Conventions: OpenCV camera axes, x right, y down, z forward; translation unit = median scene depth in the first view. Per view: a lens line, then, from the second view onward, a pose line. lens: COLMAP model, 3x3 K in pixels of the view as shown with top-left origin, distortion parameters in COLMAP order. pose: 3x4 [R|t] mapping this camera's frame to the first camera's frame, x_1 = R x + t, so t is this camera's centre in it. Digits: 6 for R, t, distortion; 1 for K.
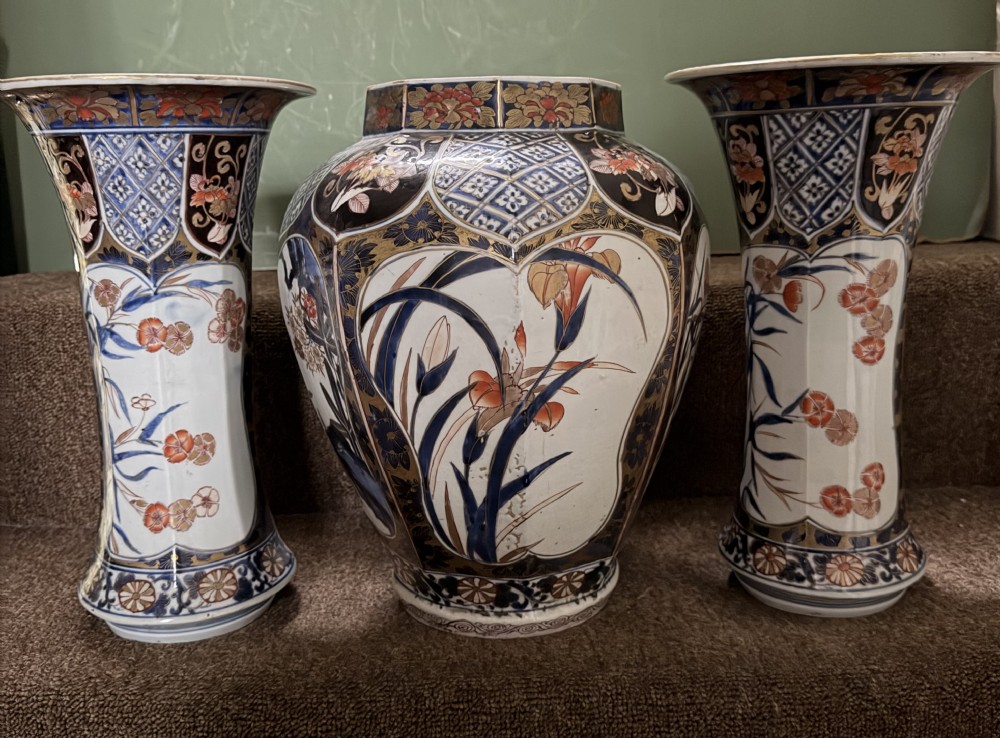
lens RADIAL K [[981.7, 0, 505.0], [0, 981.7, 333.8], [0, 0, 1]] dist [-0.002276, 0.000000]
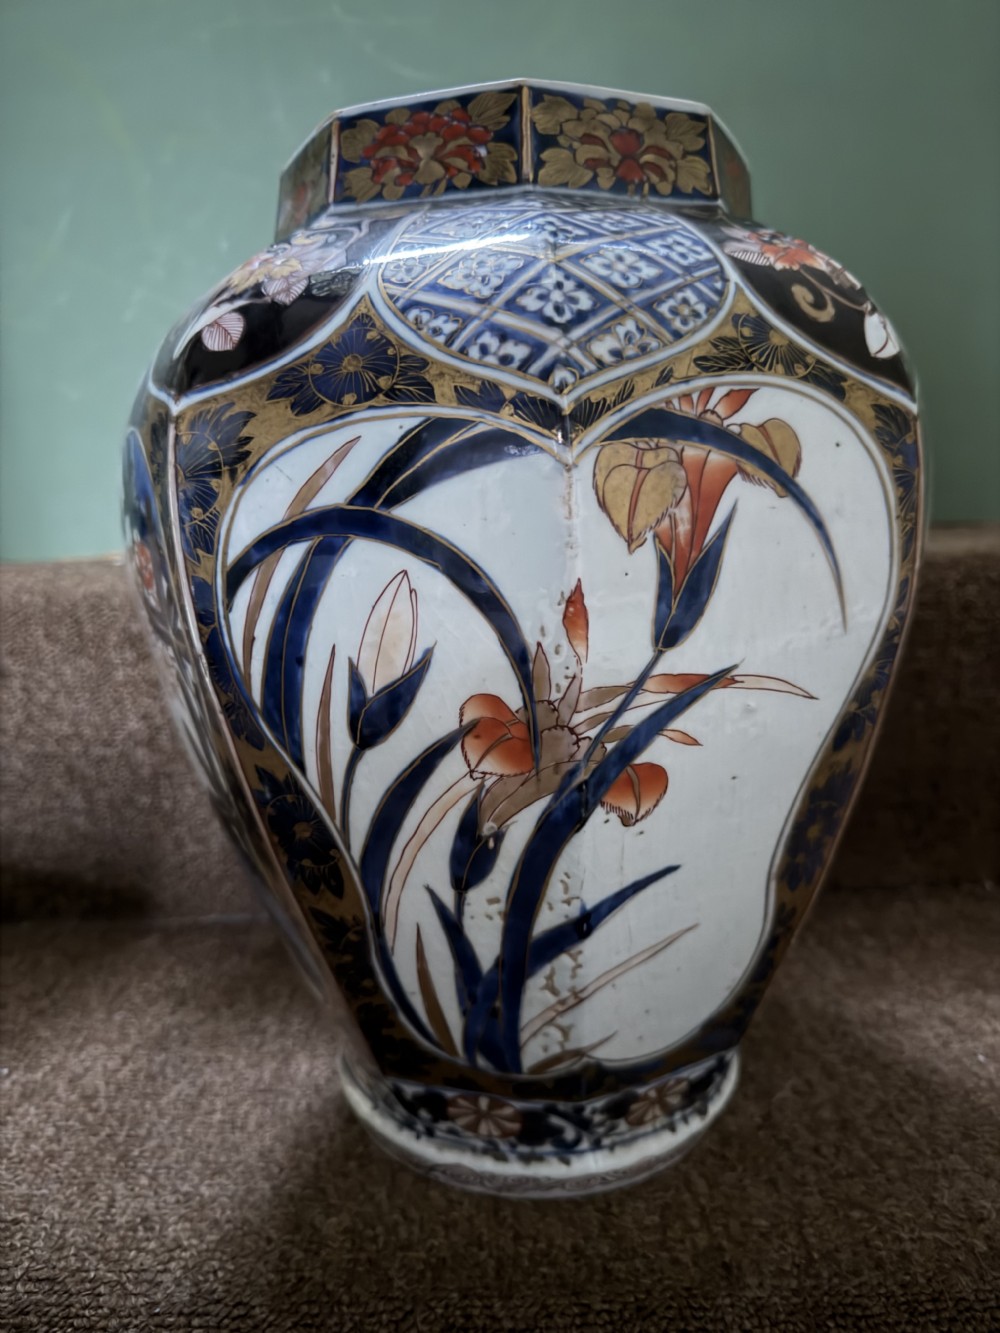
lens RADIAL K [[975.6, 0, 493.9], [0, 975.6, 669.6], [0, 0, 1]] dist [-0.034050, -0.002565]
pose [[0.999462, -0.002712, -0.032675, -0.006458], [0.002875, 0.999984, 0.004938, 0.022311], [0.032661, -0.005029, 0.999454, 0.513296]]
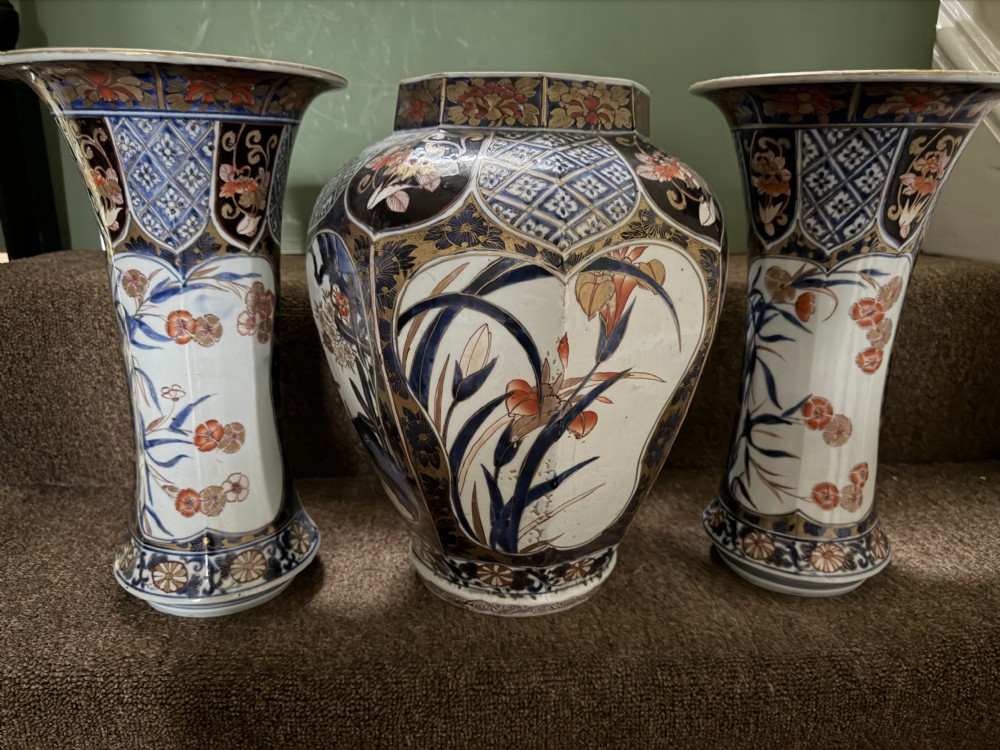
lens RADIAL K [[730.1, 0, 494.7], [0, 730.1, 370.9], [0, 0, 1]] dist [-0.024486, -0.018292]
pose [[0.998111, 0.027220, 0.055075, -0.083687], [-0.032789, 0.994153, 0.102886, -0.042041], [-0.051953, -0.104497, 0.993167, 0.254667]]
